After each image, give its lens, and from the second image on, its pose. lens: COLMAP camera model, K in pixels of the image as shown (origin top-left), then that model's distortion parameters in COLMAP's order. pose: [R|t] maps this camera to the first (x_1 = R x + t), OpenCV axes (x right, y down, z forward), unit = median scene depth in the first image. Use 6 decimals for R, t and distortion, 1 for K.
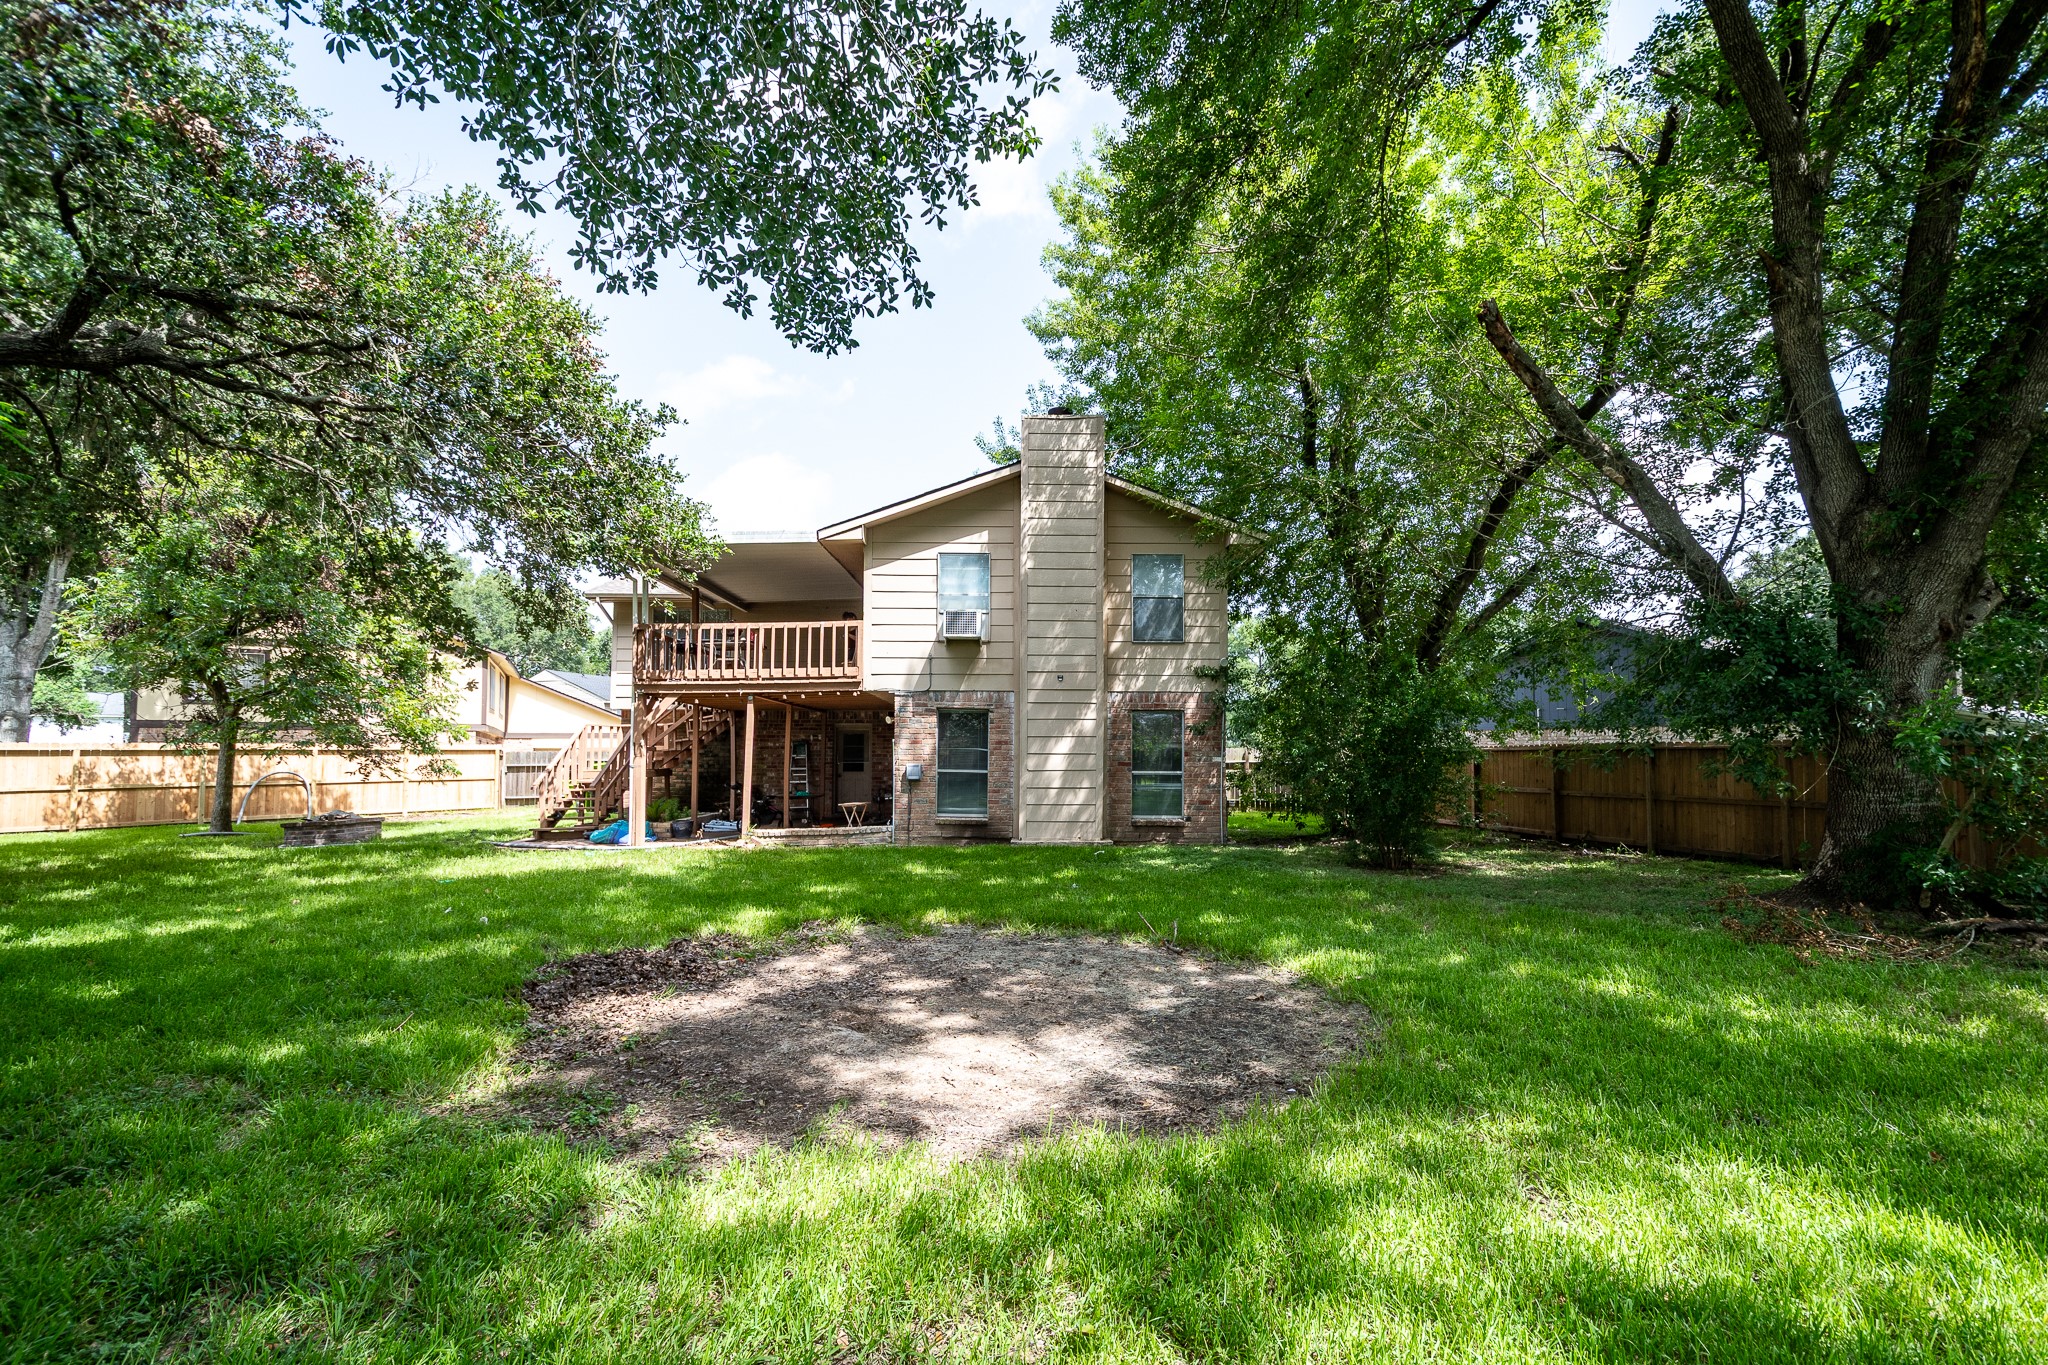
lens RADIAL K [[947.3, 0, 1022.6], [0, 947.3, 744.6], [0, 0, 1]] dist [0.001923, 0.000069]
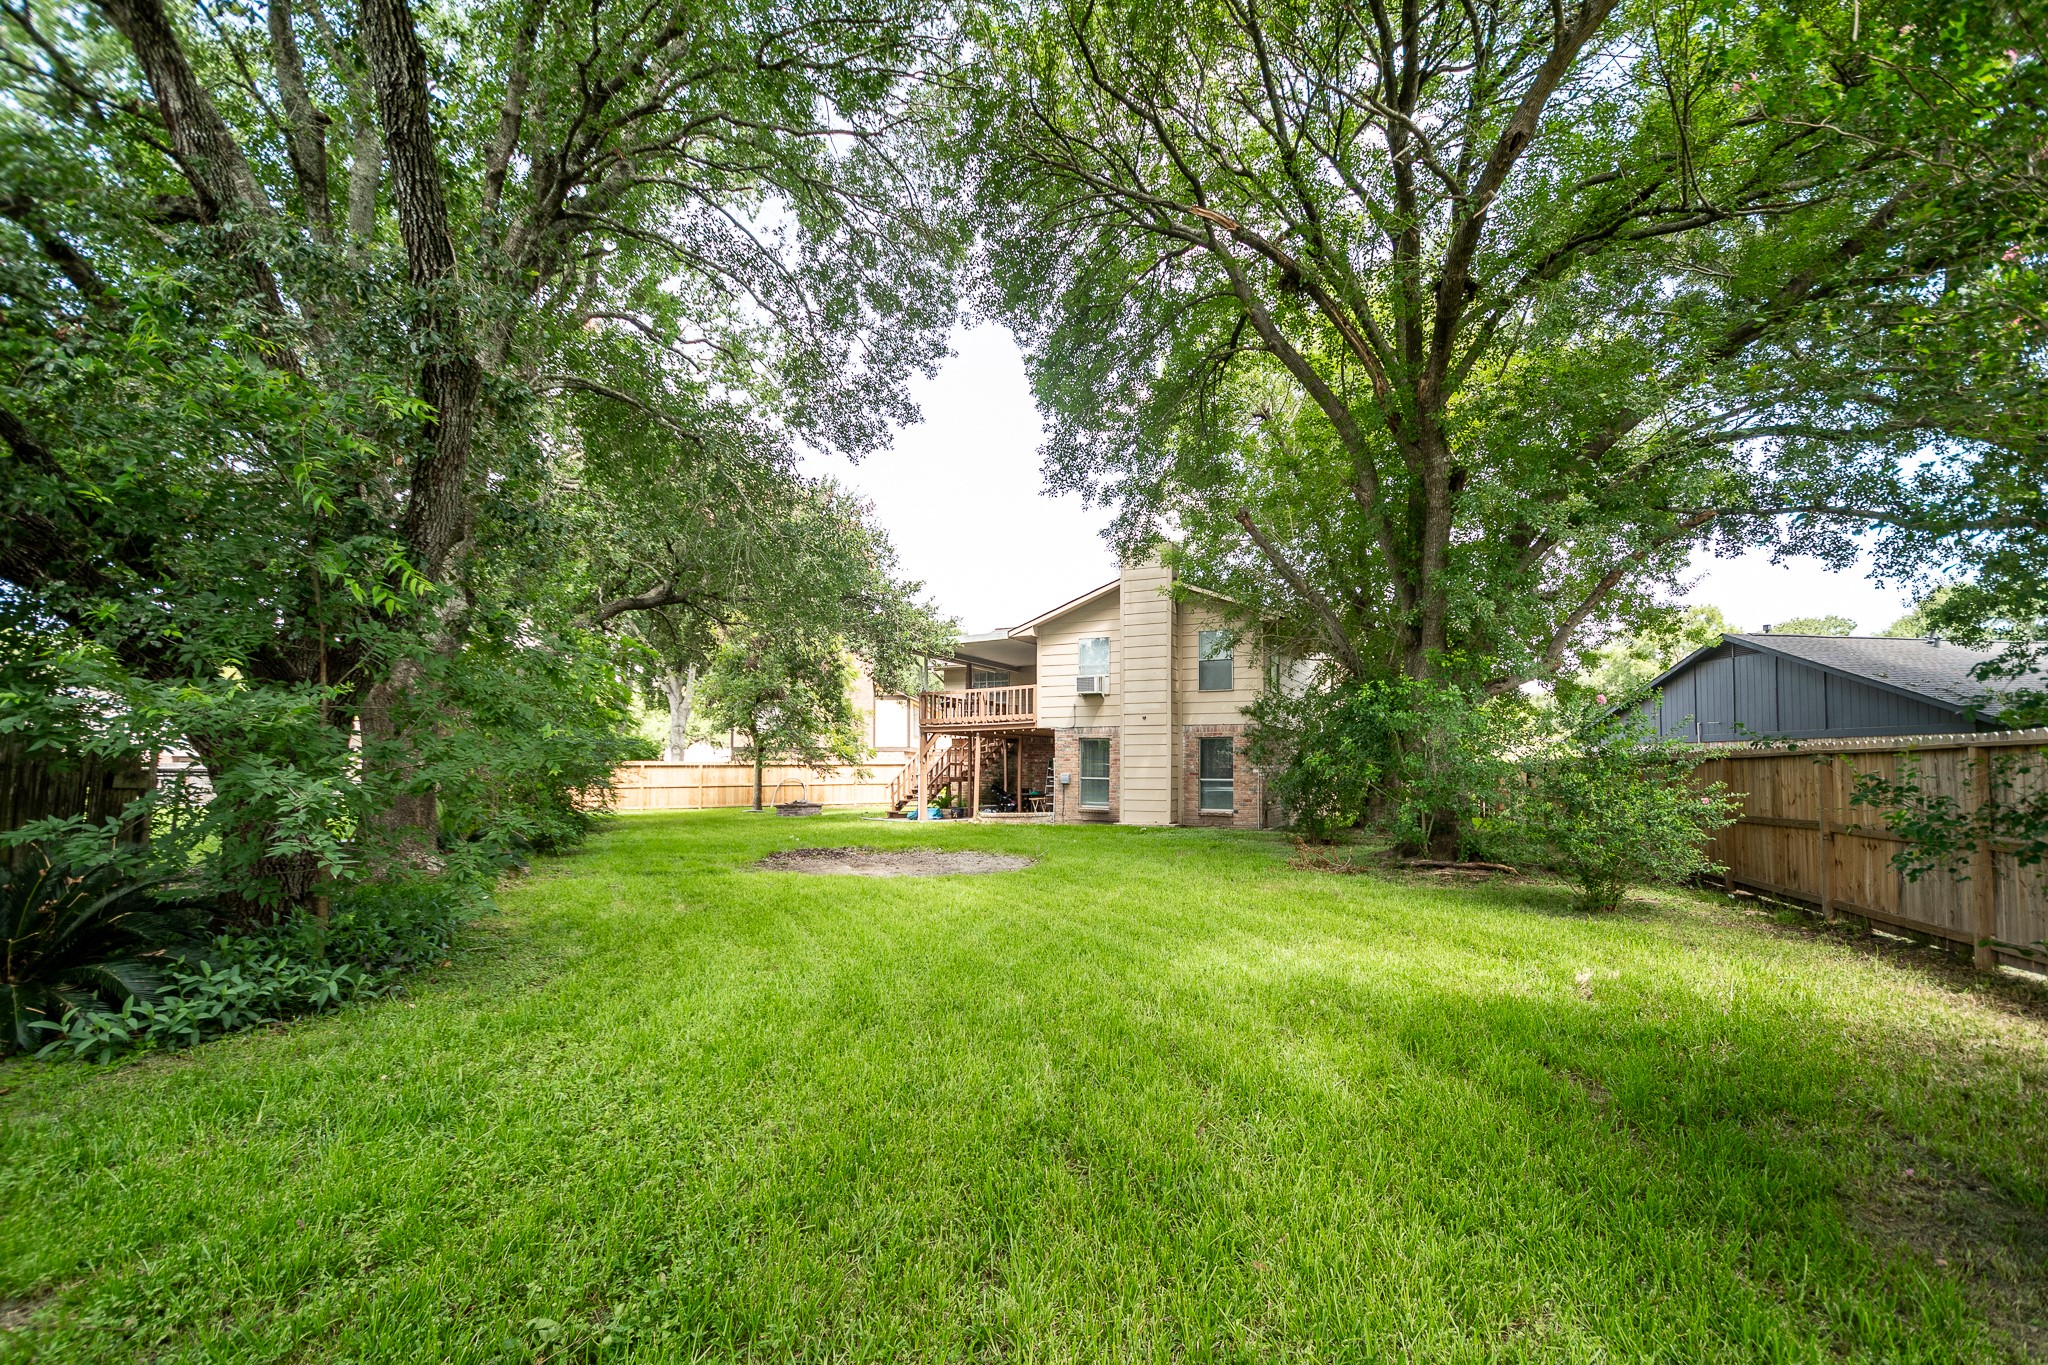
lens RADIAL K [[947.3, 0, 1022.6], [0, 947.3, 744.6], [0, 0, 1]] dist [0.001923, 0.000069]
pose [[0.873449, -0.014640, -0.486695, 0.591657], [0.012409, 0.999893, -0.007807, -0.016319], [0.486757, 0.000780, 0.873537, -0.416148]]
